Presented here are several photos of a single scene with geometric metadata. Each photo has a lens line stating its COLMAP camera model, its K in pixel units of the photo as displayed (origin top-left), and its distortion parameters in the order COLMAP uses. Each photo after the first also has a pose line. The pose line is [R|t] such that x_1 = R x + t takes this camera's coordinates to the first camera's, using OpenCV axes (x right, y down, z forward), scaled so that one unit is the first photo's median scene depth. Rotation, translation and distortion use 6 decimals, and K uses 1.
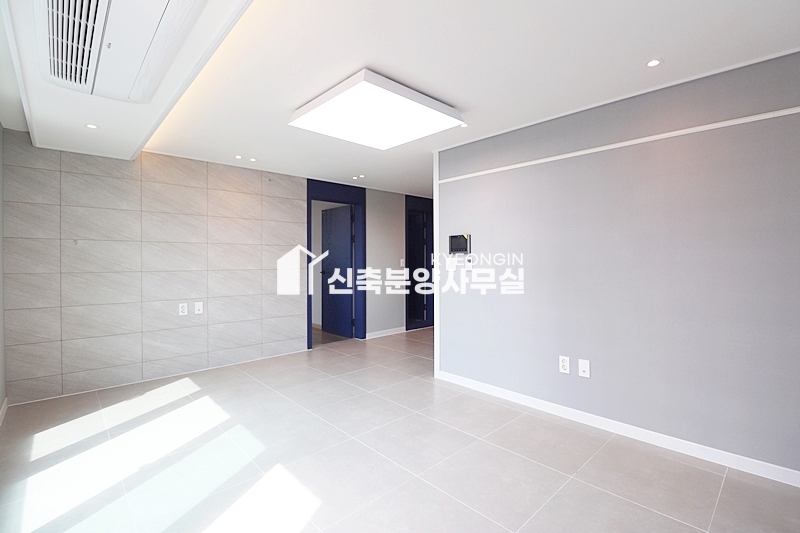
lens RADIAL K [[369.2, 0, 408.5], [0, 369.2, 264.4], [0, 0, 1]] dist [-0.006582, -0.002451]
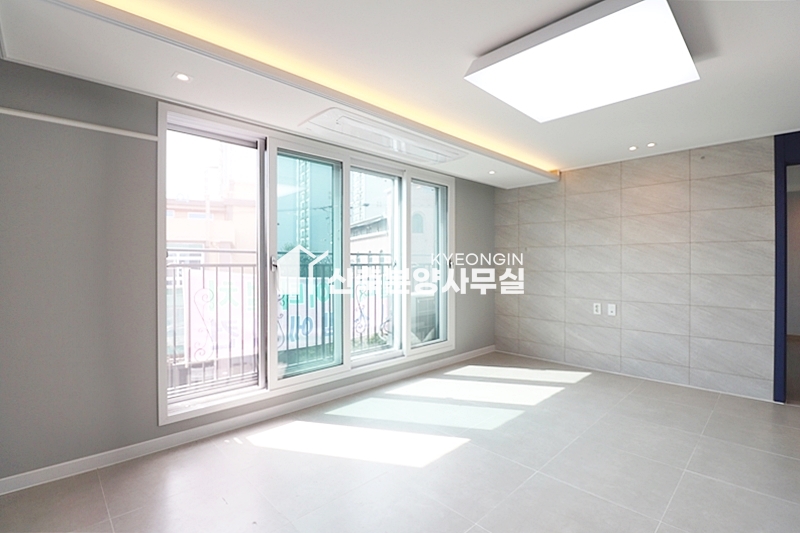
lens RADIAL K [[369.2, 0, 405.2], [0, 369.2, 261.9], [0, 0, 1]] dist [-0.006582, -0.002451]
pose [[0.020845, -0.002563, -0.999779, 0.467987], [-0.013846, 0.999900, -0.002852, -0.001508], [0.999687, 0.013903, 0.020807, 0.459196]]
